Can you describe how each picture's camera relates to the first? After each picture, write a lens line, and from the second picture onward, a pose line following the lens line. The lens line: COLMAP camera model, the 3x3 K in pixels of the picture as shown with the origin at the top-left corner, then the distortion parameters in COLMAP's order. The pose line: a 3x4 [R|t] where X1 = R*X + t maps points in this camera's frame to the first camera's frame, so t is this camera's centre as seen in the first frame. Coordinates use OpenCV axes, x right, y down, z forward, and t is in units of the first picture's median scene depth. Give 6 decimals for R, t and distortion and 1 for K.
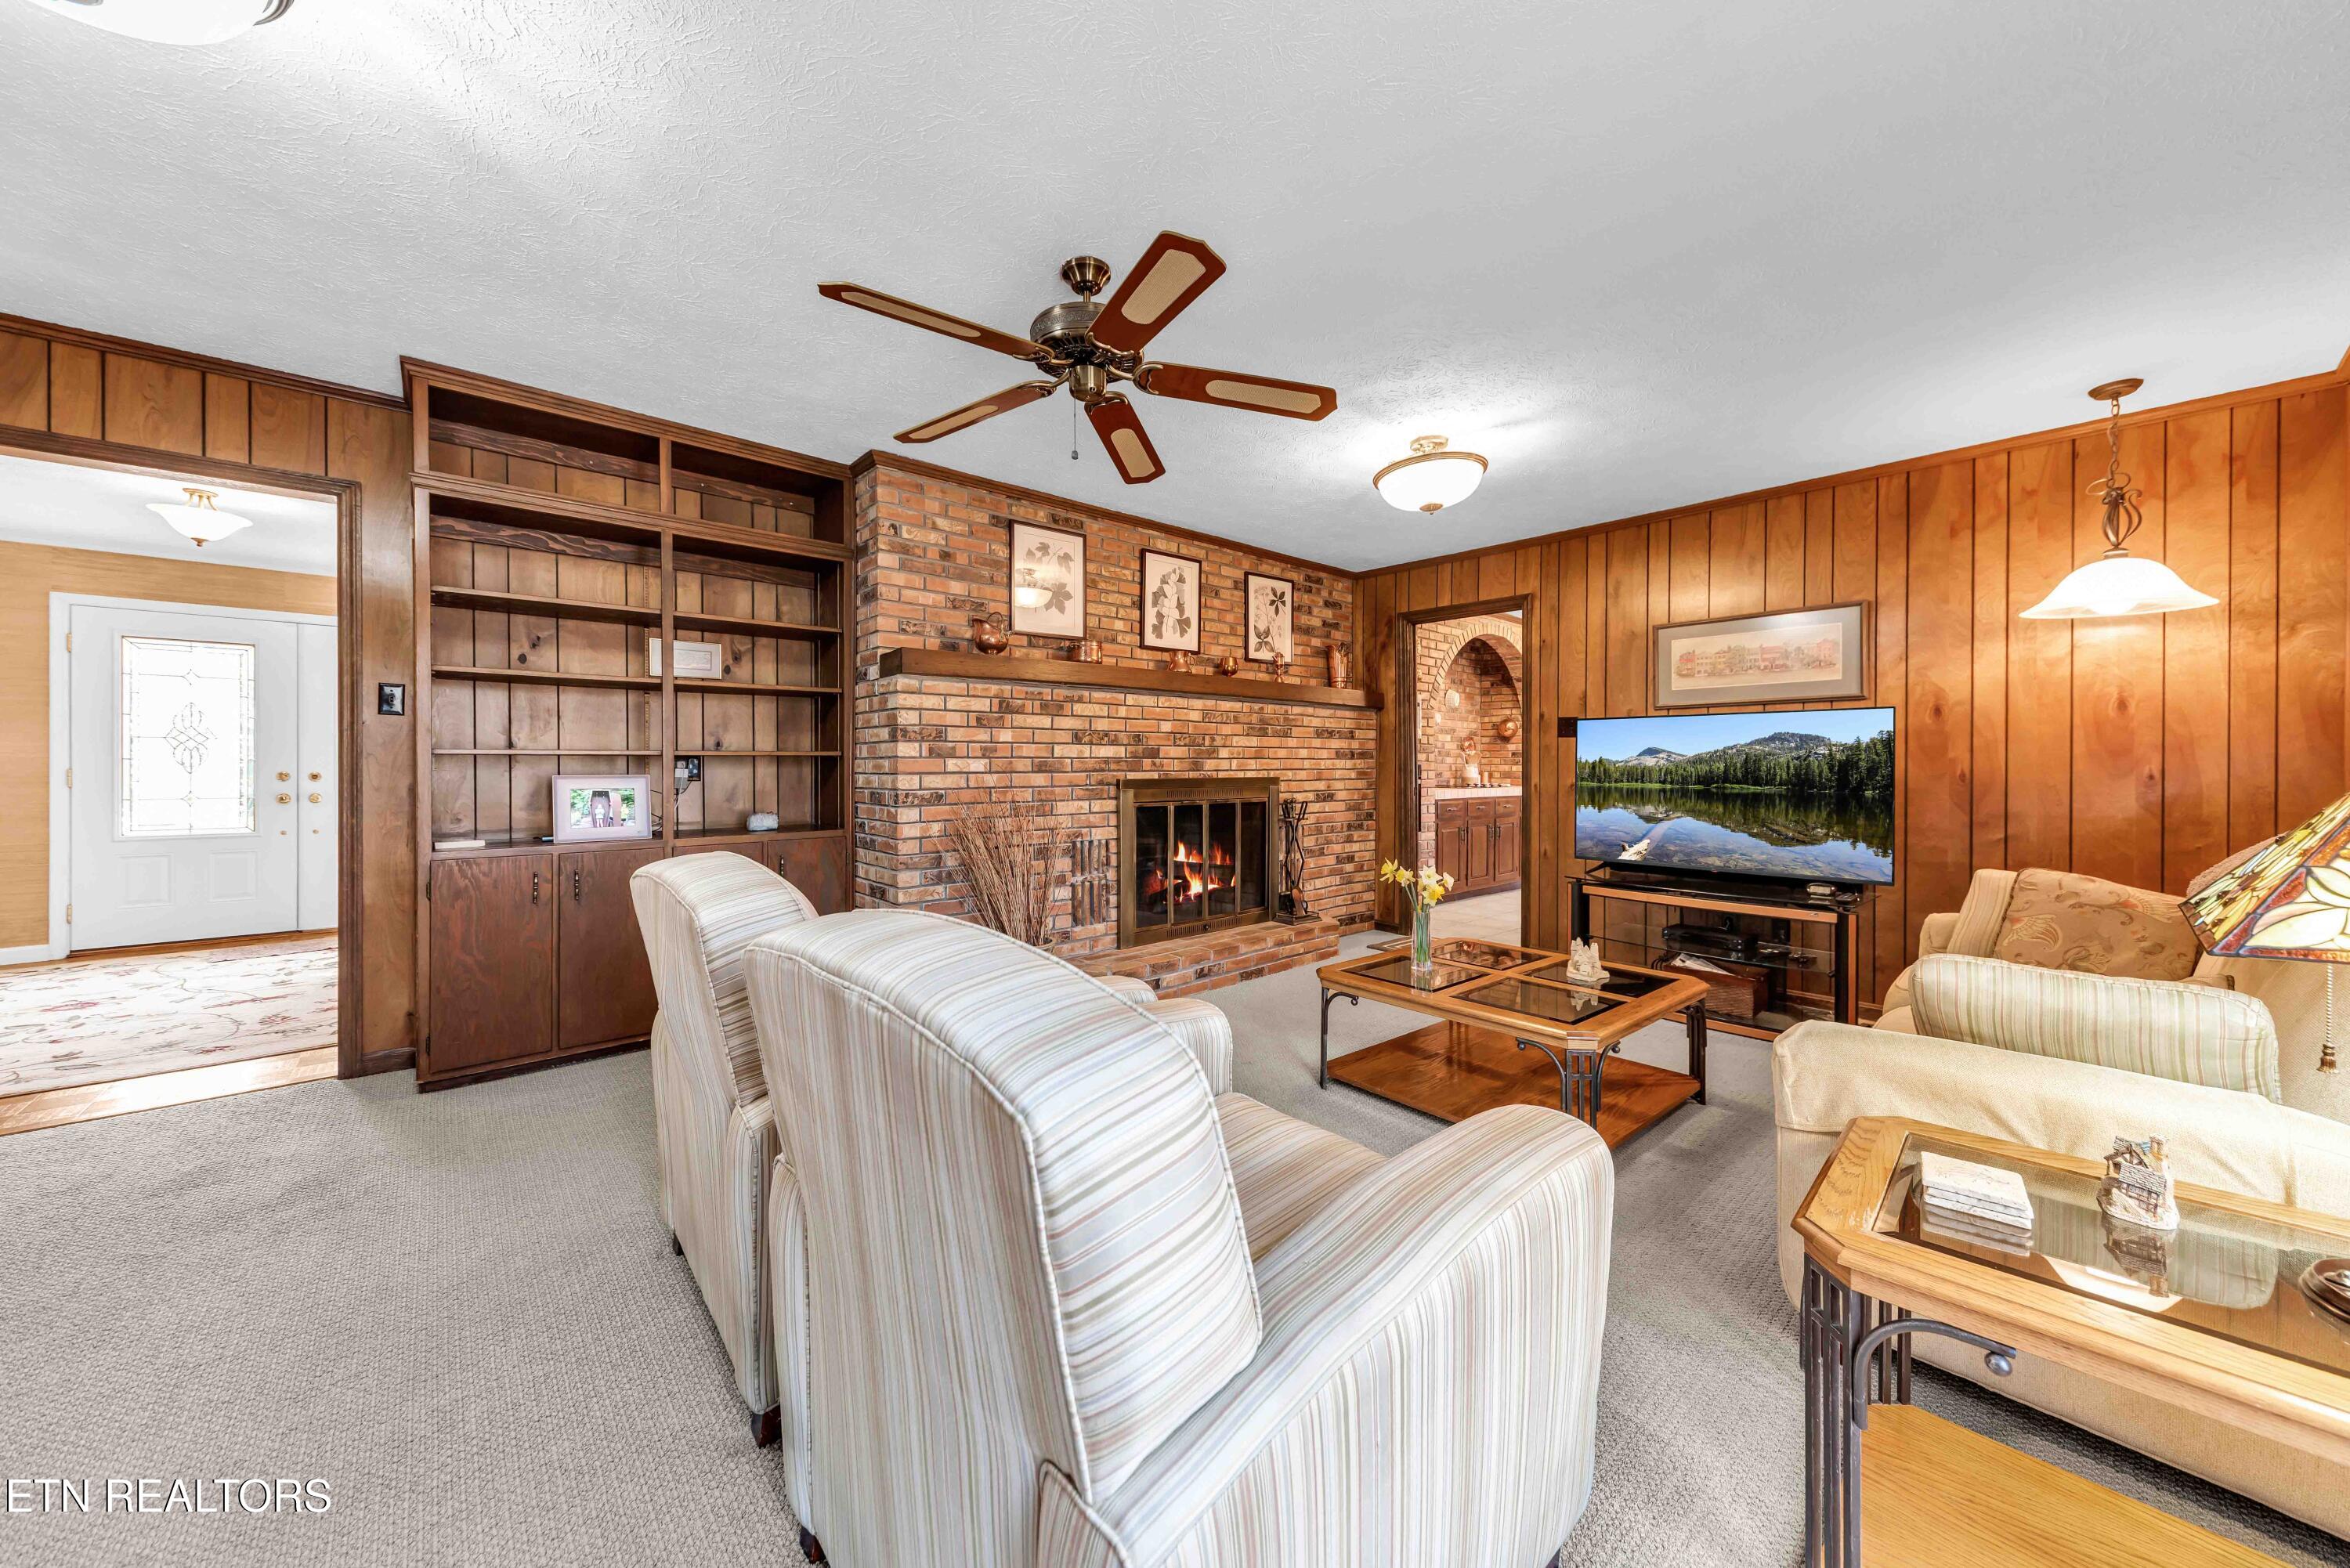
lens RADIAL K [[830.4, 0, 1181.3], [0, 830.4, 769.0], [0, 0, 1]] dist [0.011314, -0.003594]
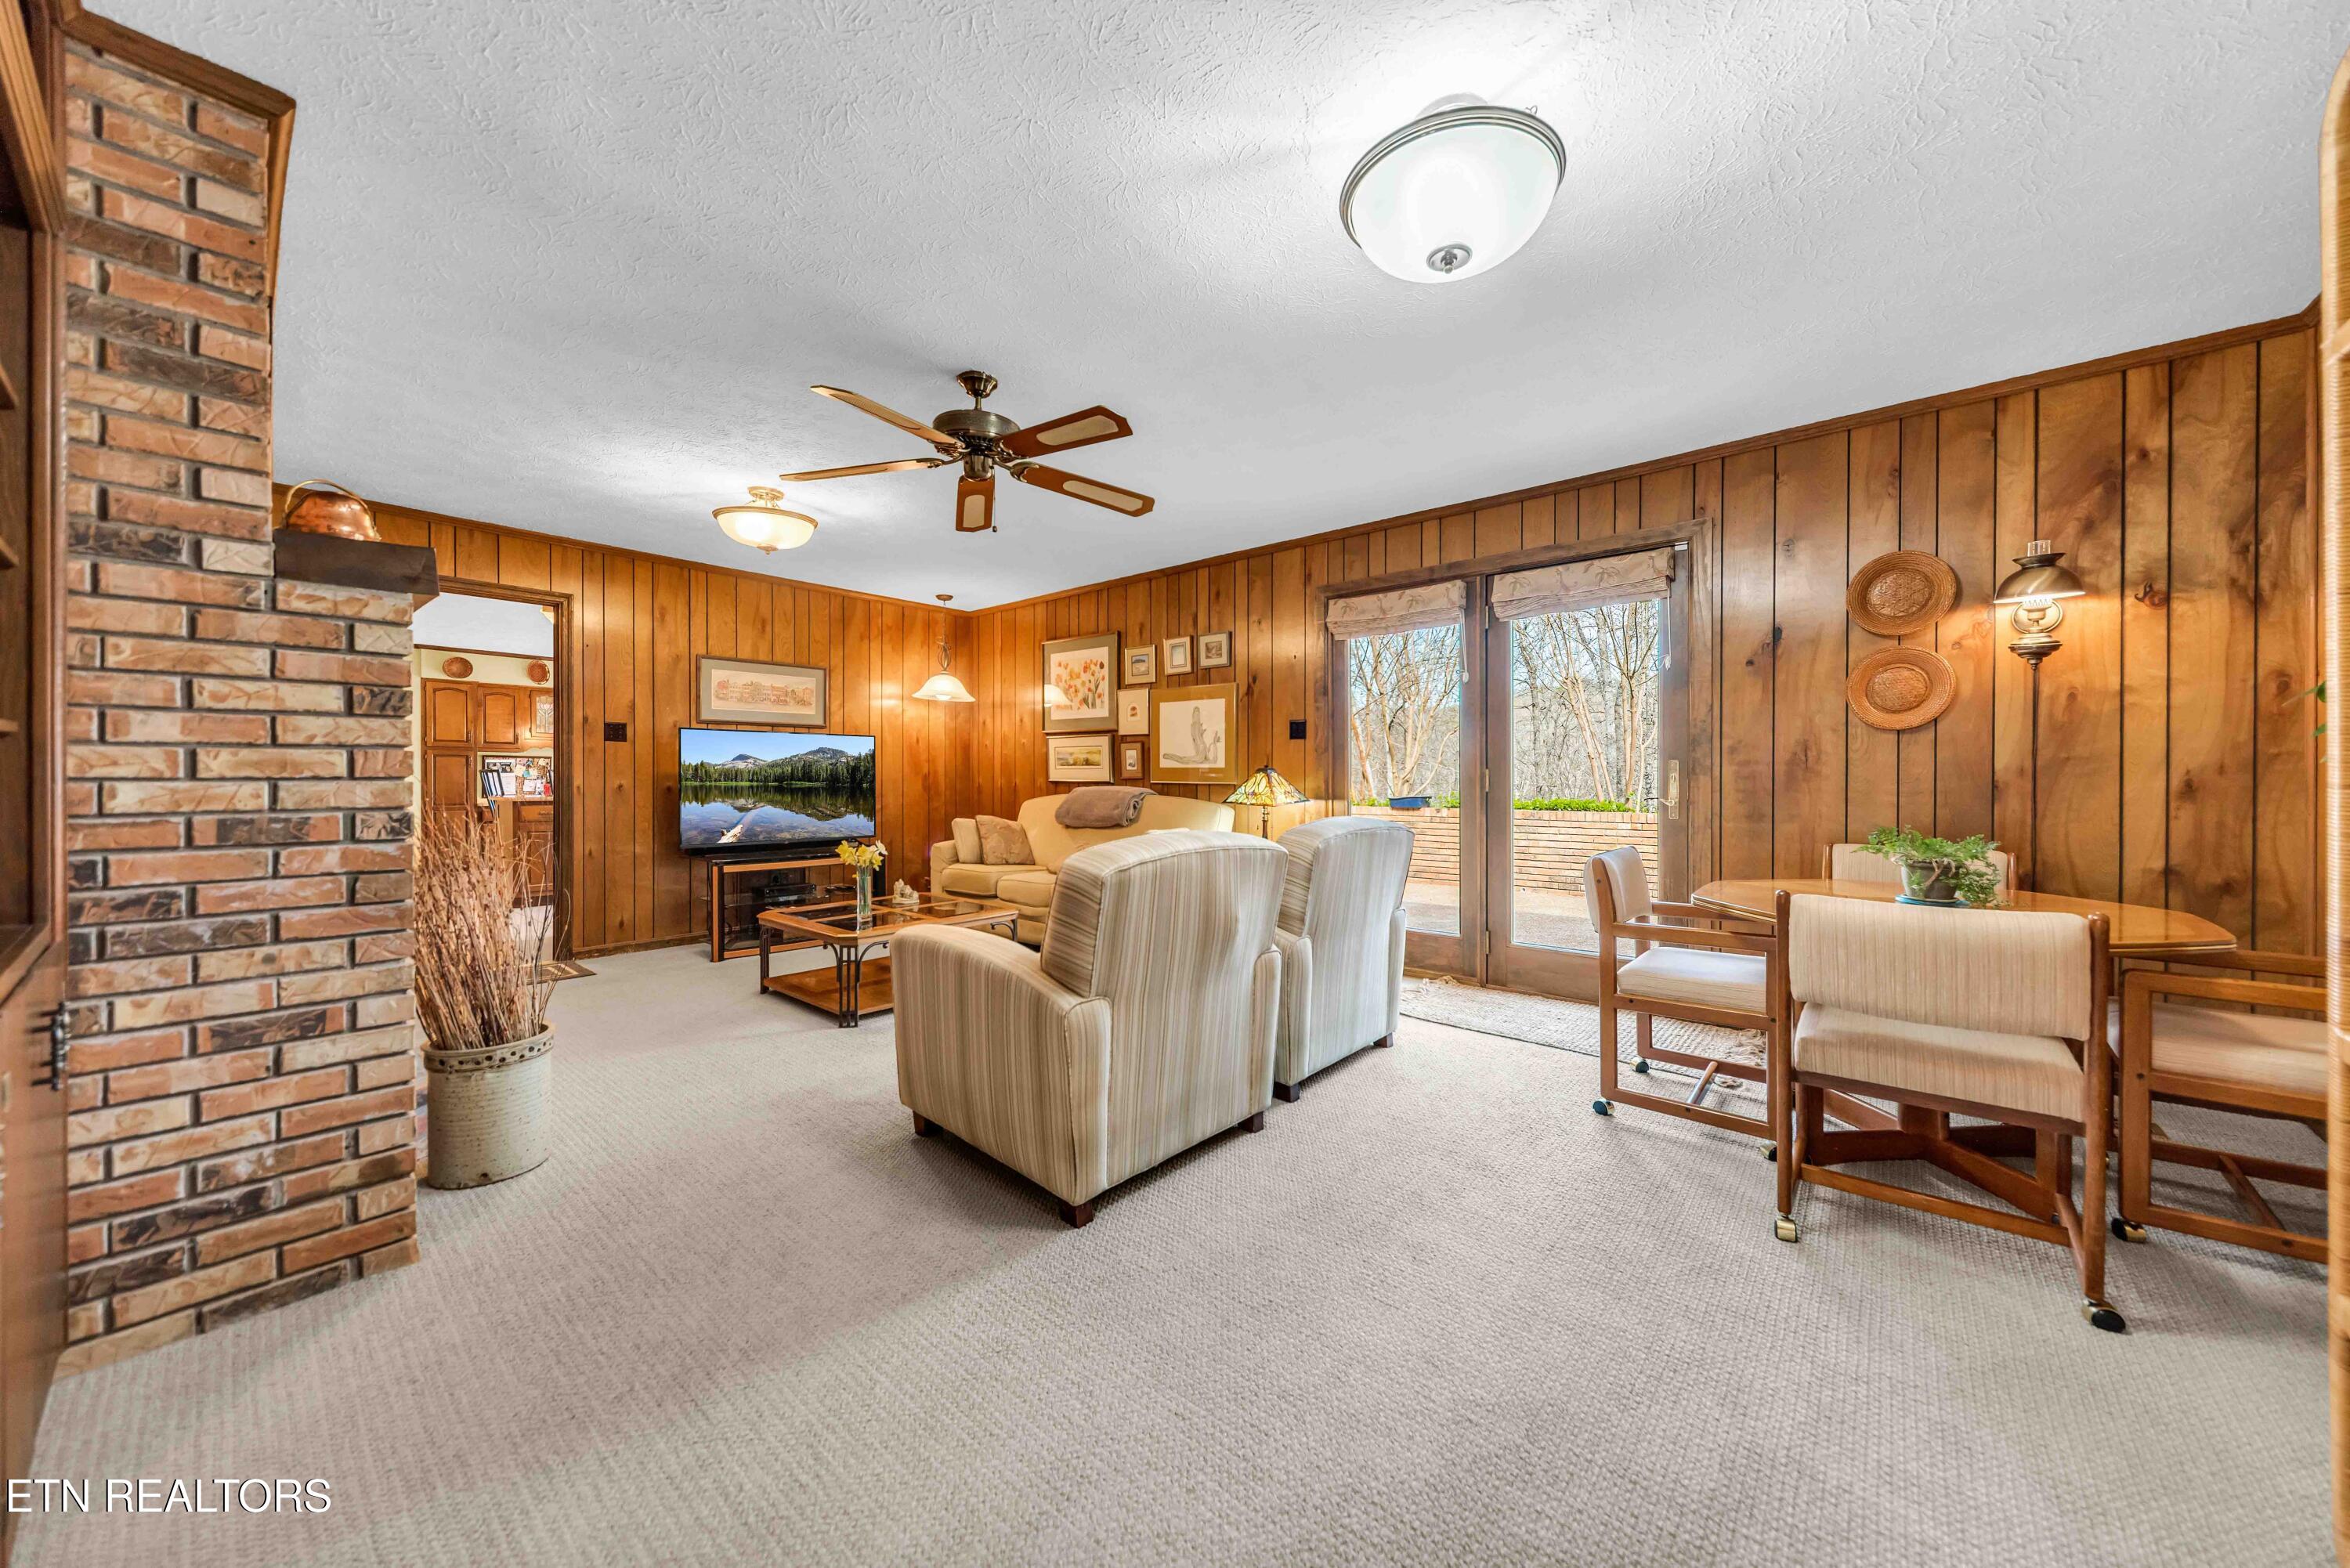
lens RADIAL K [[830.4, 0, 1192.1], [0, 830.4, 778.2], [0, 0, 1]] dist [0.011314, -0.003594]
pose [[-0.112944, -0.002897, 0.993597, -0.826800], [0.001723, 0.999994, 0.003111, 0.009227], [-0.993600, 0.002063, -0.112939, 0.462038]]
